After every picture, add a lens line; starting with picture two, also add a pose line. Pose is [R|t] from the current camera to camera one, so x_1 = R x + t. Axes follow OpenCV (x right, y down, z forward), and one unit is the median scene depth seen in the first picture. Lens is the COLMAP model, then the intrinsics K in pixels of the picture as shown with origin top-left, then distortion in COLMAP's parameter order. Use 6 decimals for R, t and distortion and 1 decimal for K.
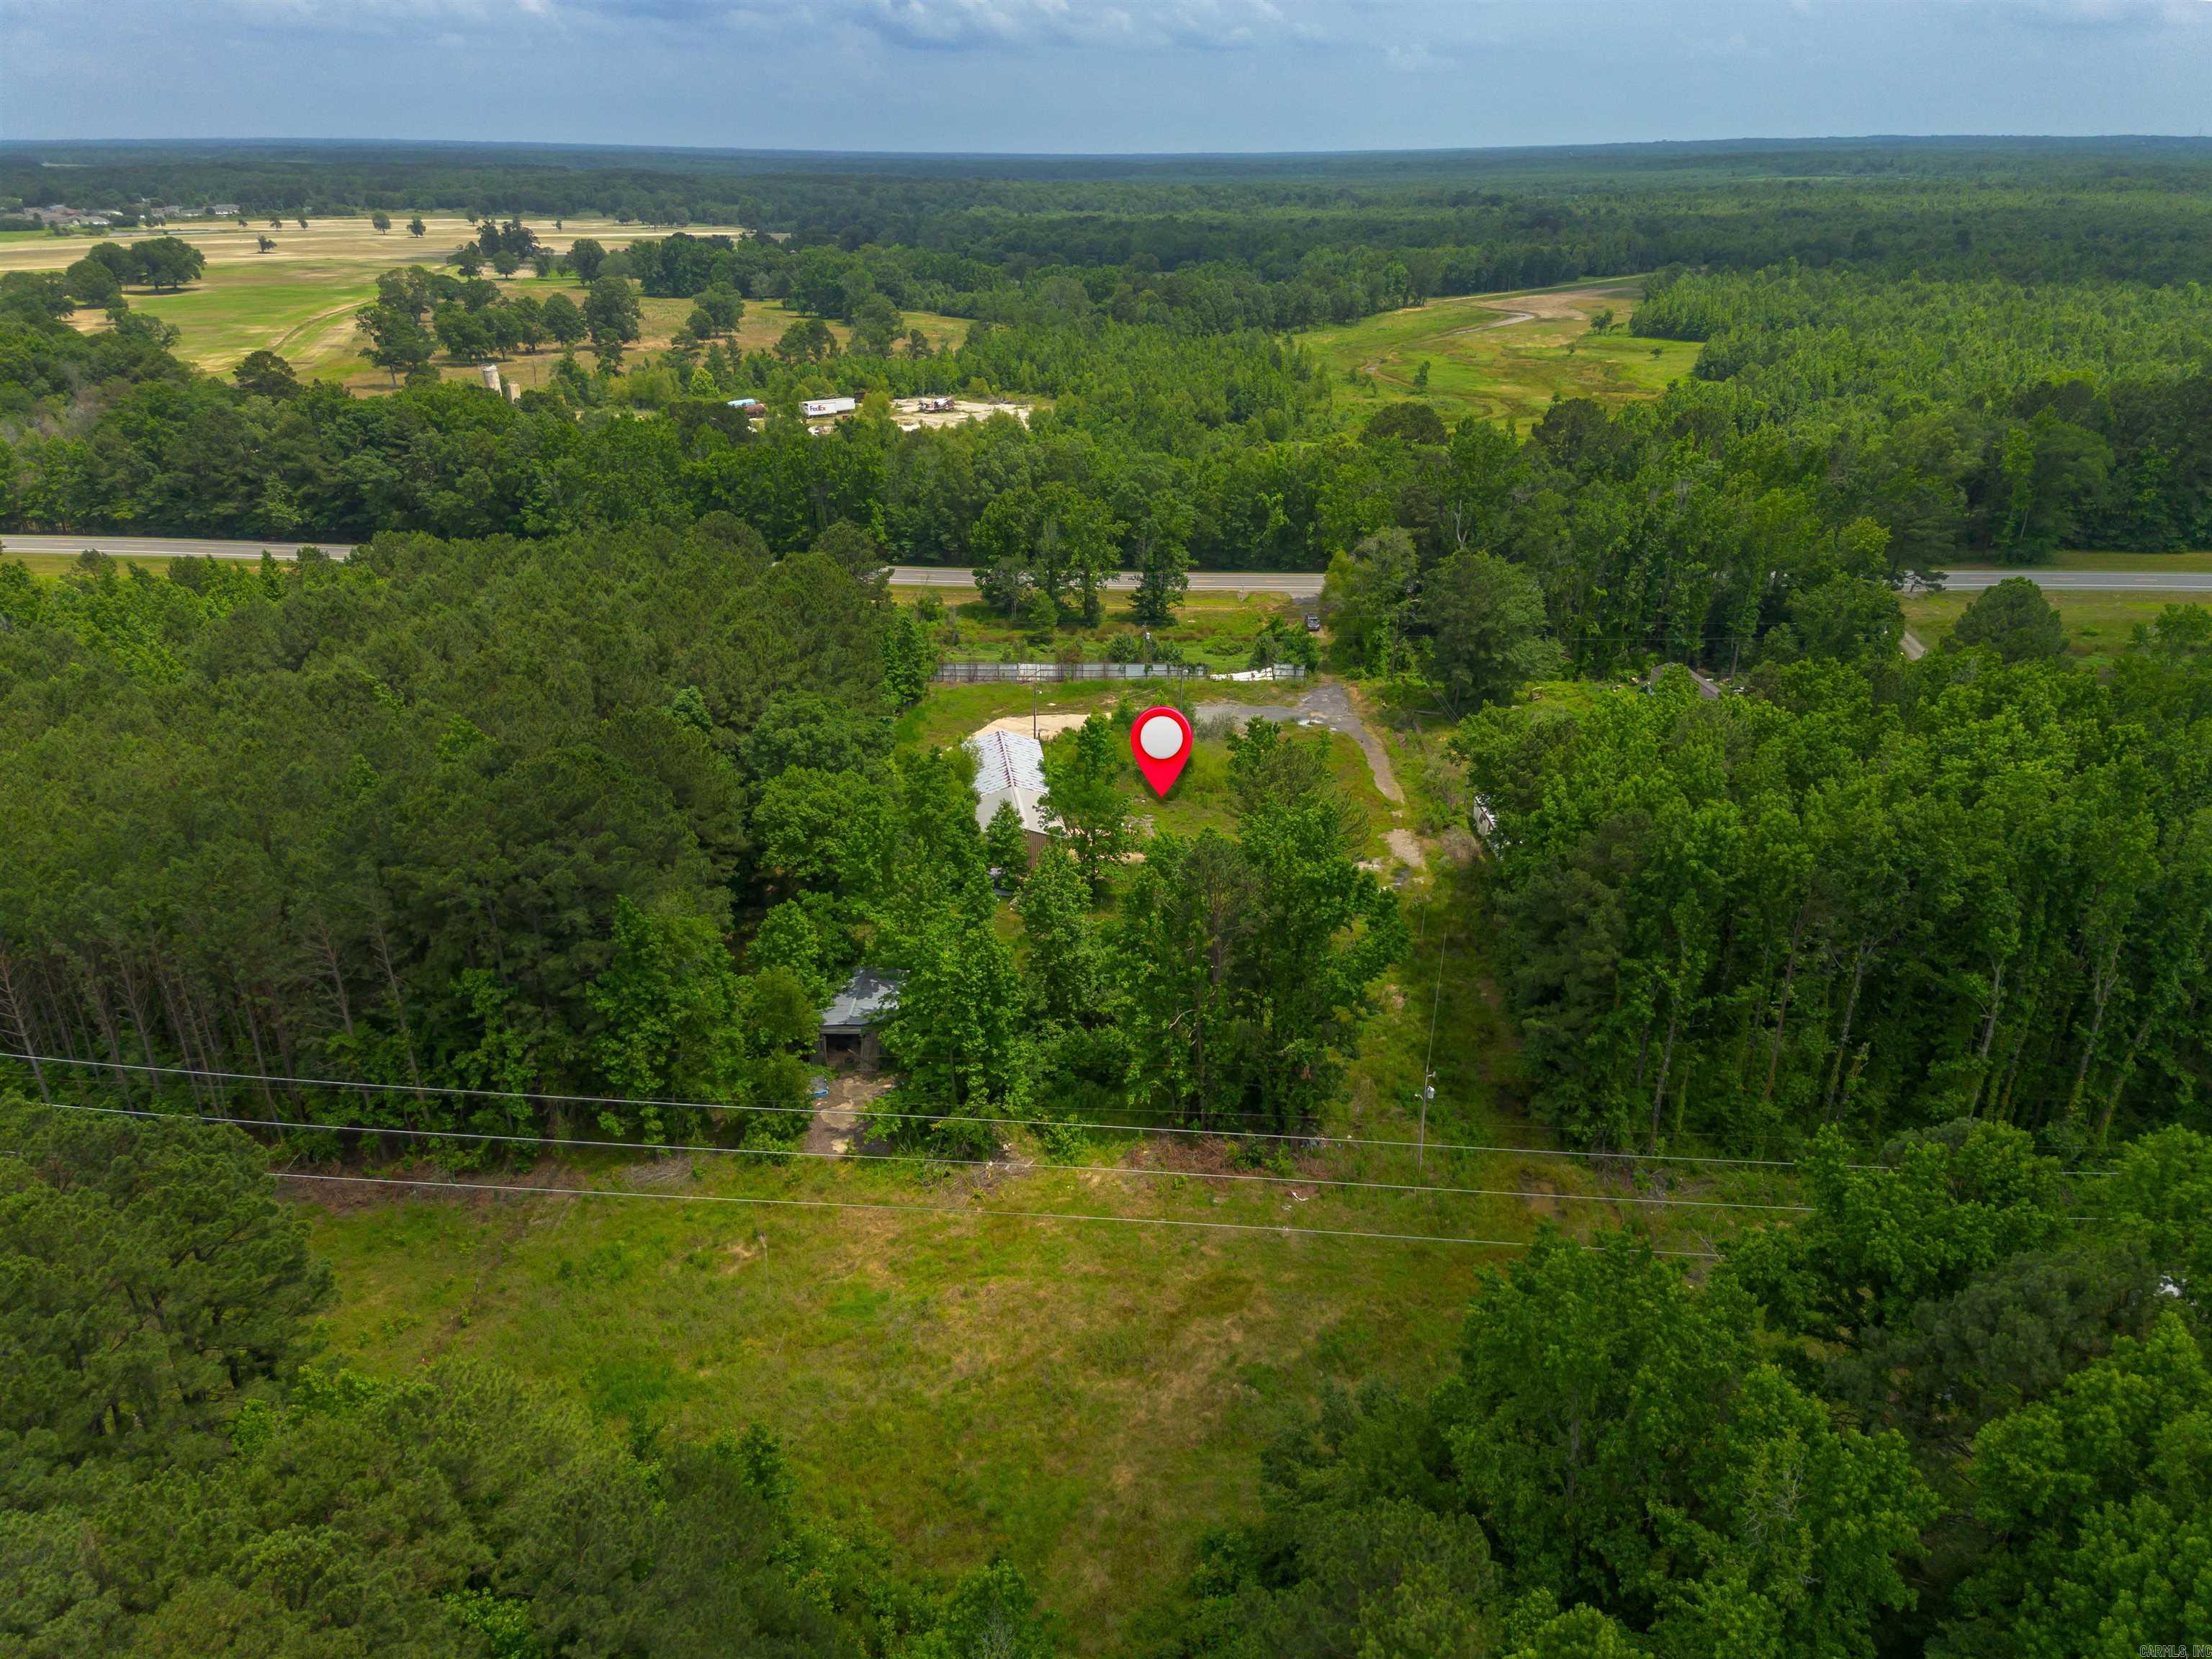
lens RADIAL K [[1524.9, 0, 1104.8], [0, 1524.9, 858.8], [0, 0, 1]] dist [0.316514, -0.334337]
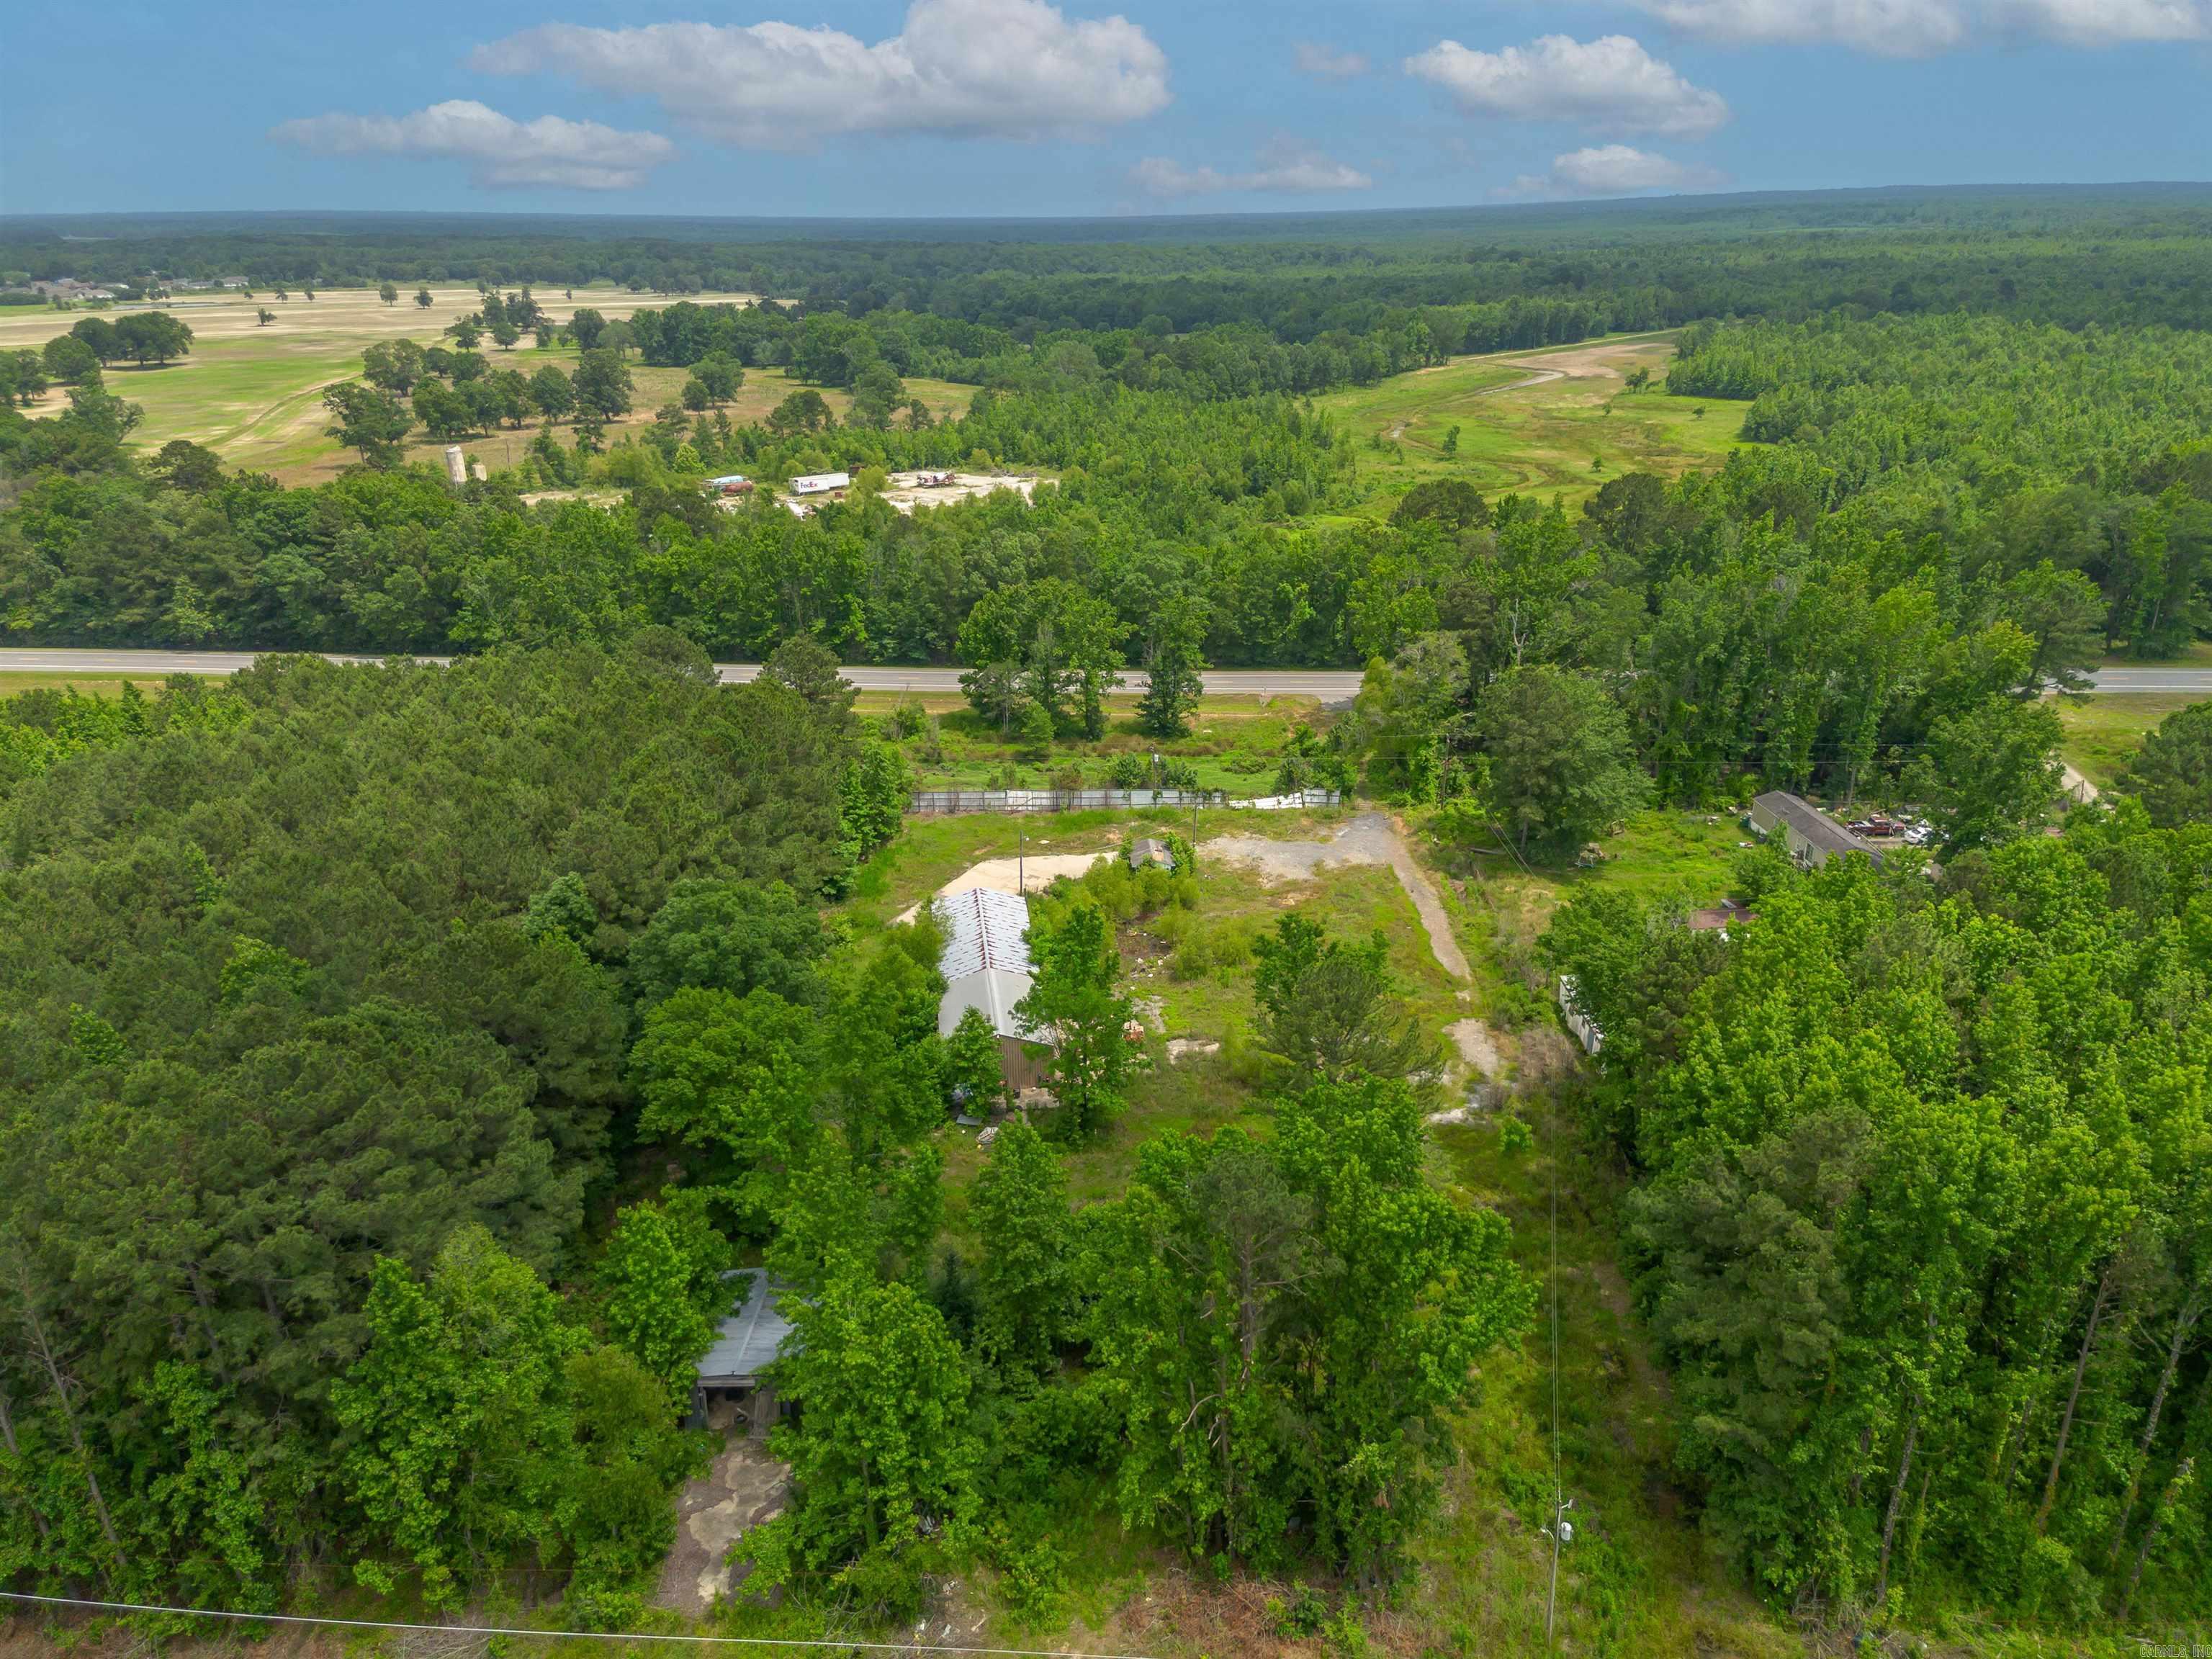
lens RADIAL K [[1524.9, 0, 1104.8], [0, 1524.9, 858.8], [0, 0, 1]] dist [0.316514, -0.334337]
pose [[0.999878, -0.008261, -0.013233, 0.008006], [0.007843, 0.999477, -0.031360, -0.049417], [0.013486, 0.031252, 0.999421, 0.113807]]
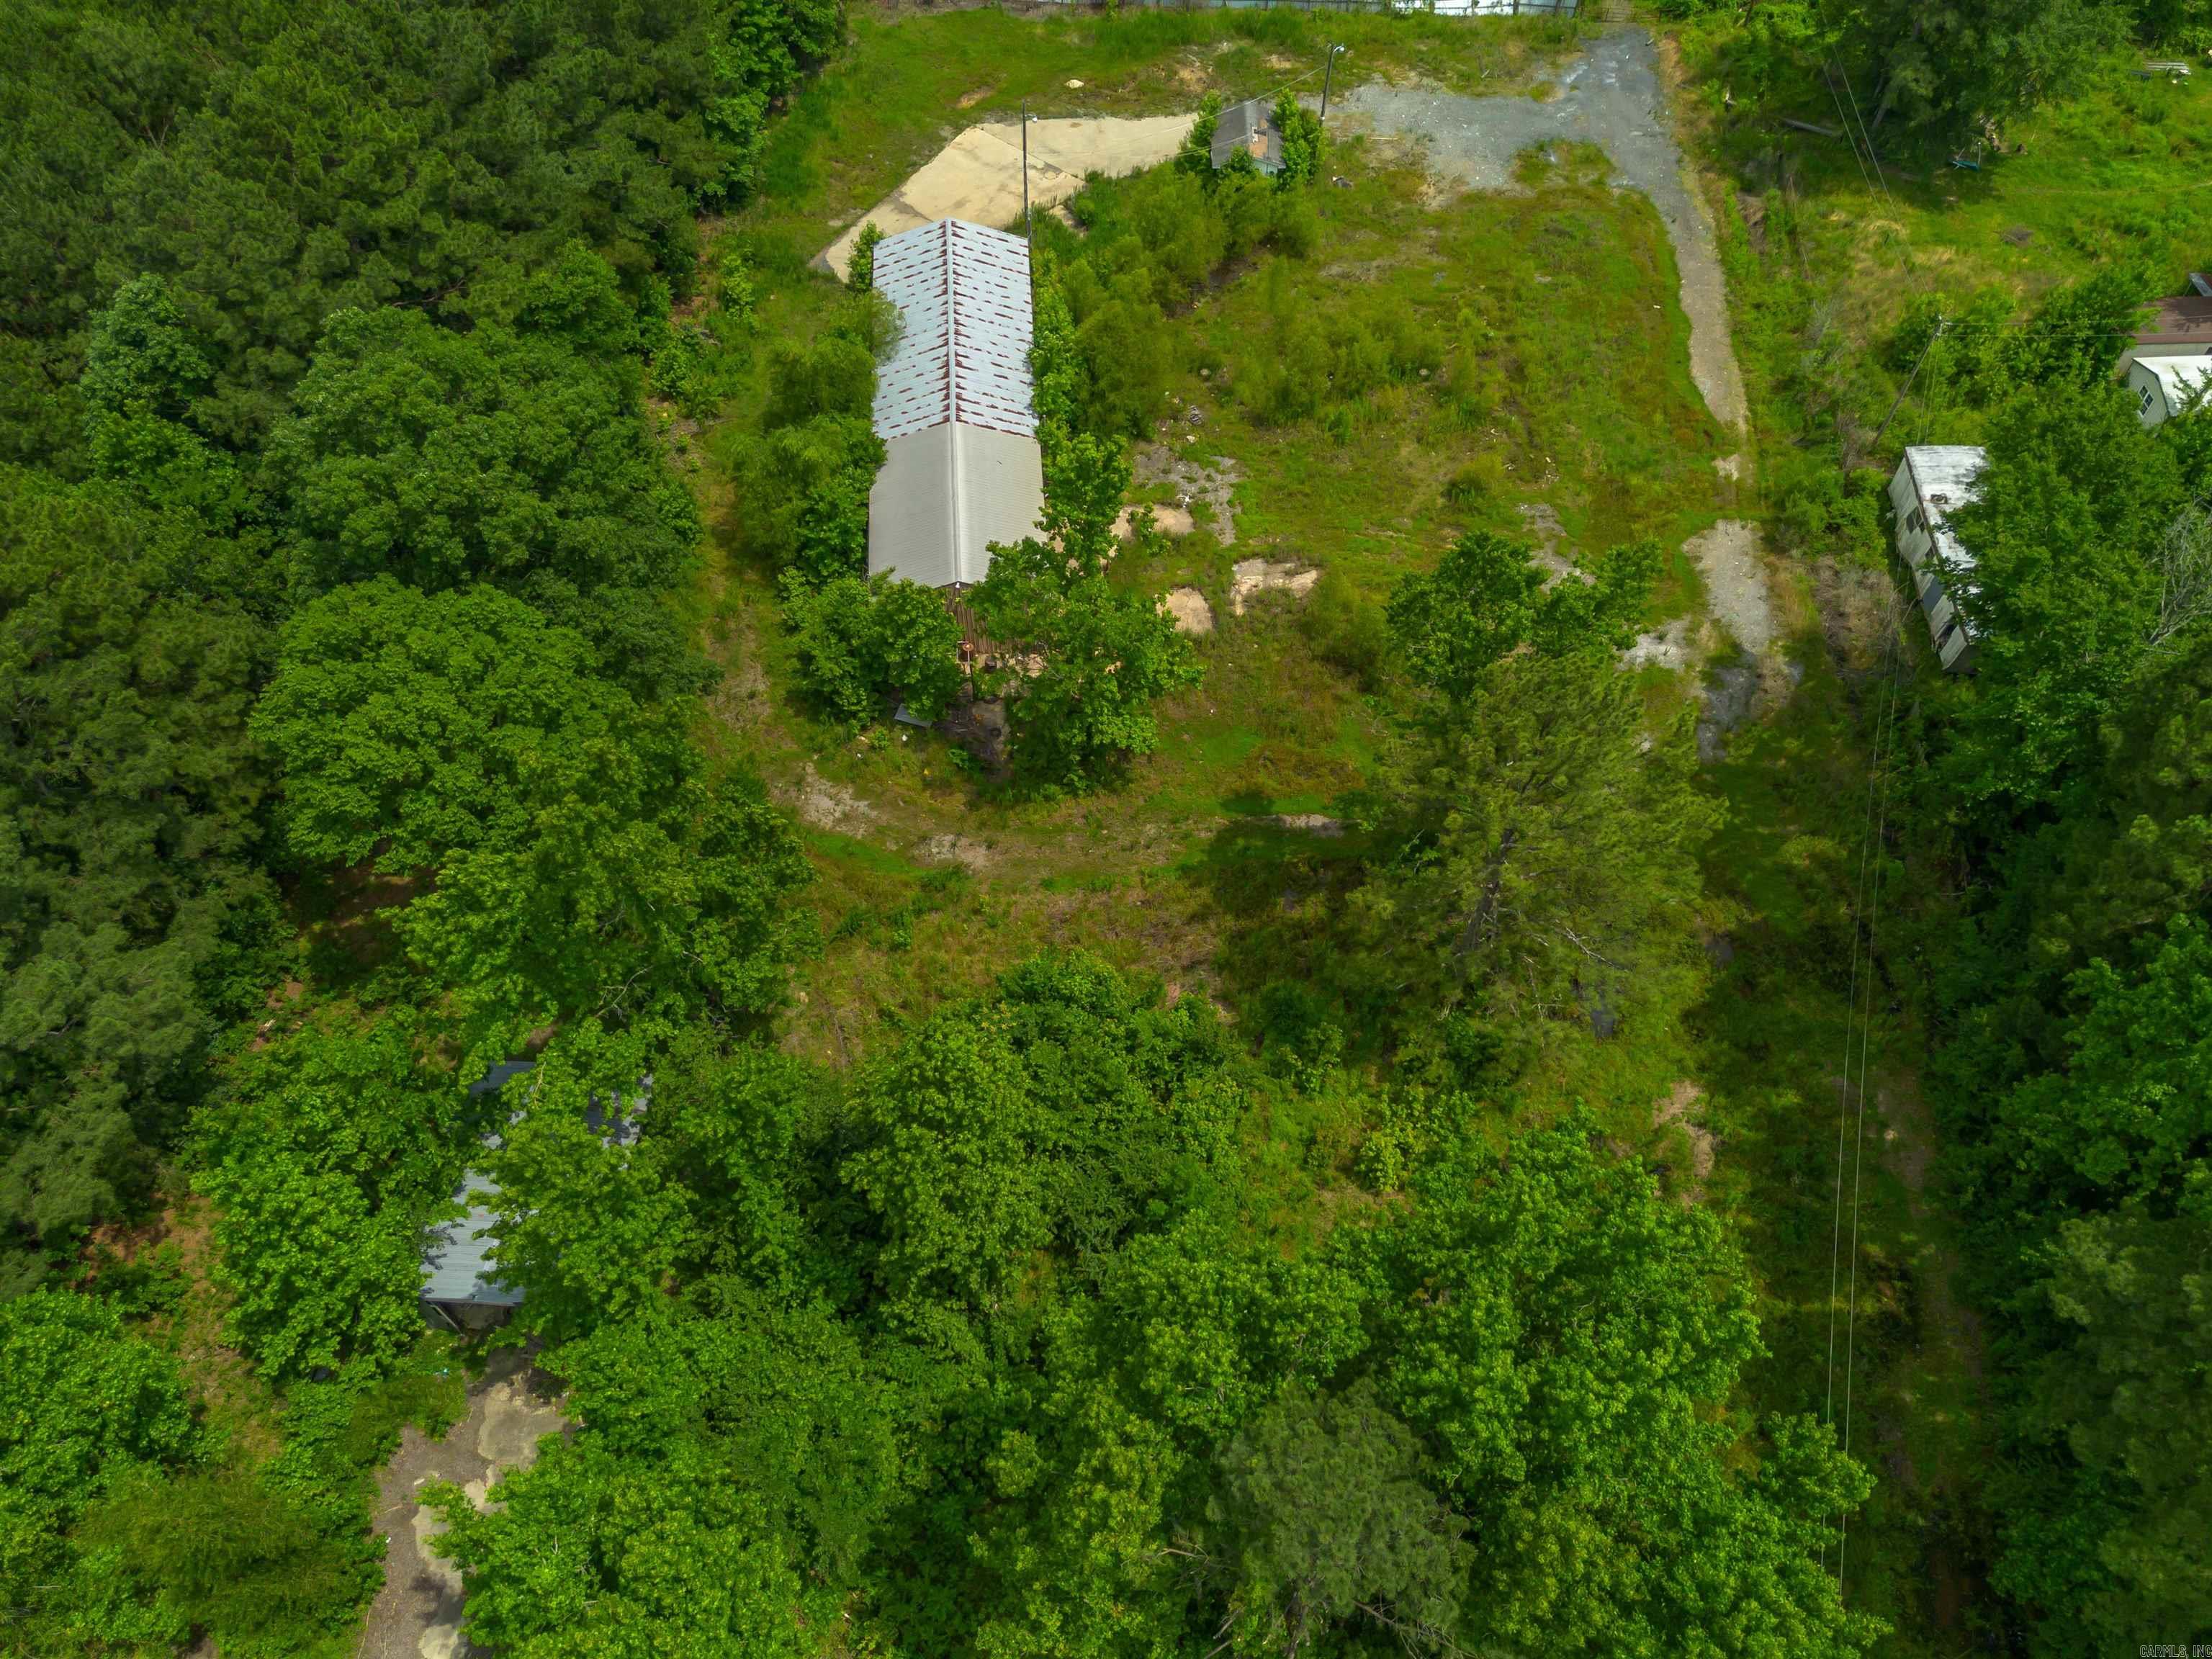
lens RADIAL K [[1524.9, 0, 1104.8], [0, 1524.9, 858.8], [0, 0, 1]] dist [0.316514, -0.334337]
pose [[0.996934, 0.062392, -0.047230, 0.013368], [-0.030991, 0.869009, 0.493824, -0.108783], [0.071854, -0.490846, 0.868278, 0.303065]]
